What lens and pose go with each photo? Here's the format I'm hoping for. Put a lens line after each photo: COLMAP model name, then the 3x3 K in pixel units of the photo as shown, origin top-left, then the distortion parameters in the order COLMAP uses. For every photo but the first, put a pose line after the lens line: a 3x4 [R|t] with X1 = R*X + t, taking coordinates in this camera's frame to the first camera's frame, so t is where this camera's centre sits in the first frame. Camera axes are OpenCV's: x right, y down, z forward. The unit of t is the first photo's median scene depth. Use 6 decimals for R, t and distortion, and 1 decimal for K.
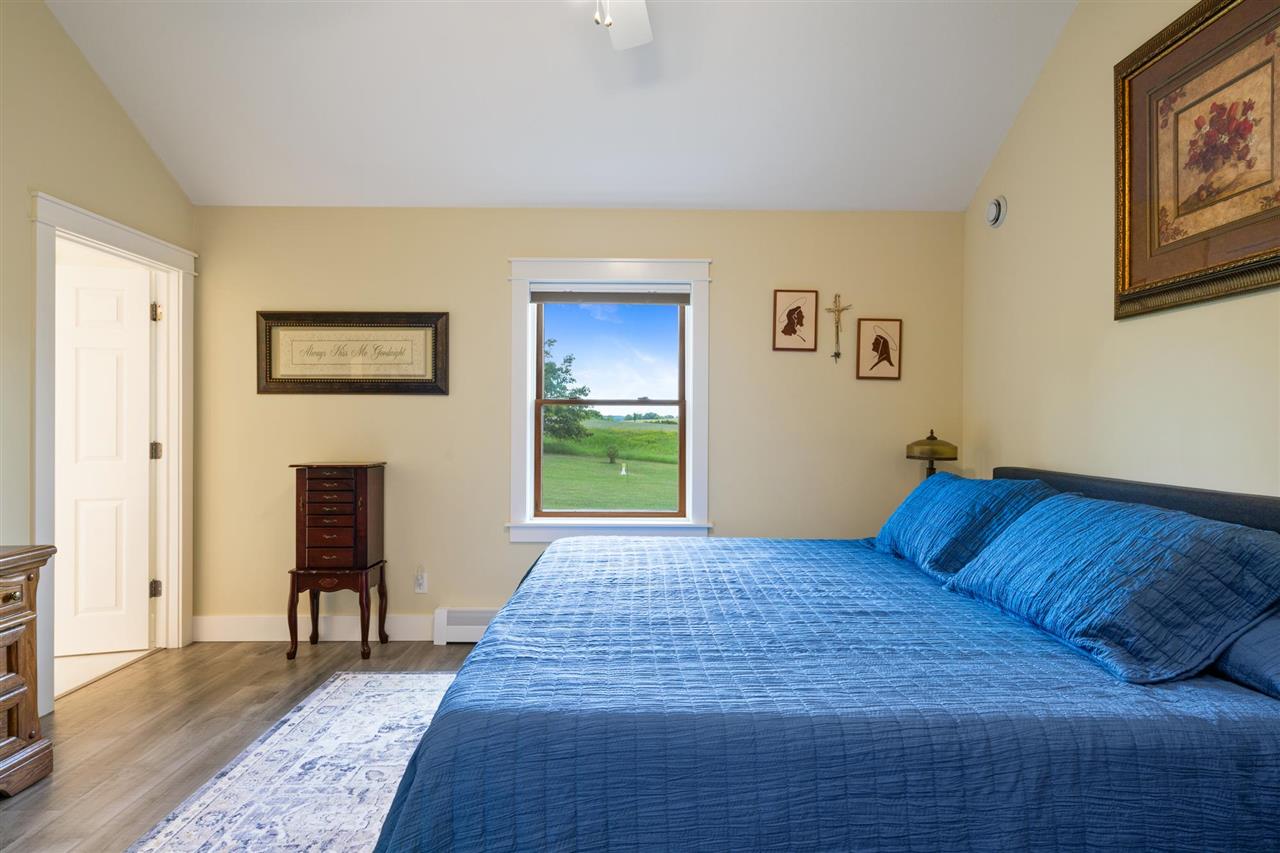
lens RADIAL K [[656.1, 0, 636.4], [0, 656.1, 424.5], [0, 0, 1]] dist [0.002114, 0.002217]
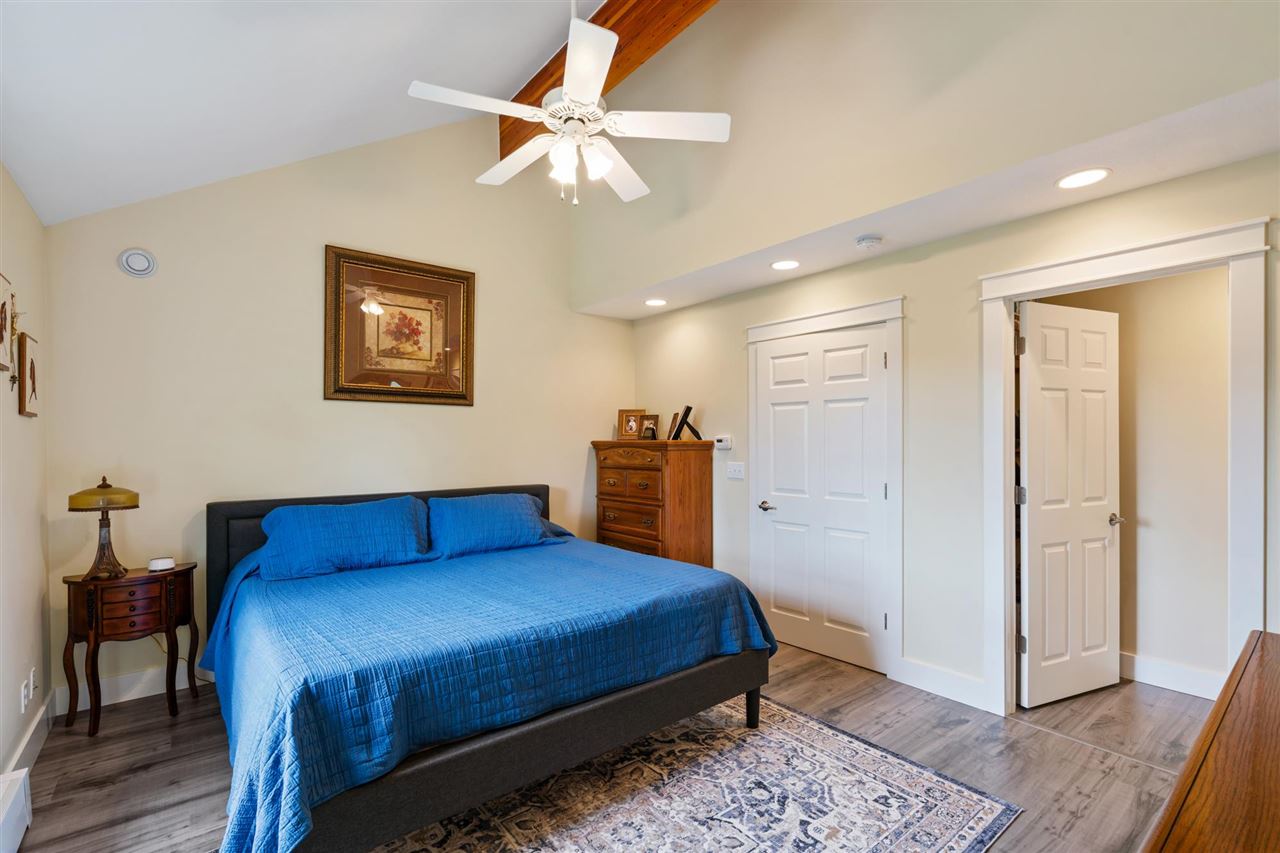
lens RADIAL K [[575.5, 0, 655.7], [0, 575.5, 446.0], [0, 0, 1]] dist [-0.002790, 0.000829]
pose [[-0.622125, -0.007981, 0.782877, -0.637221], [0.001627, 0.999933, 0.011487, -0.042096], [-0.782916, 0.008420, -0.622070, 0.883058]]
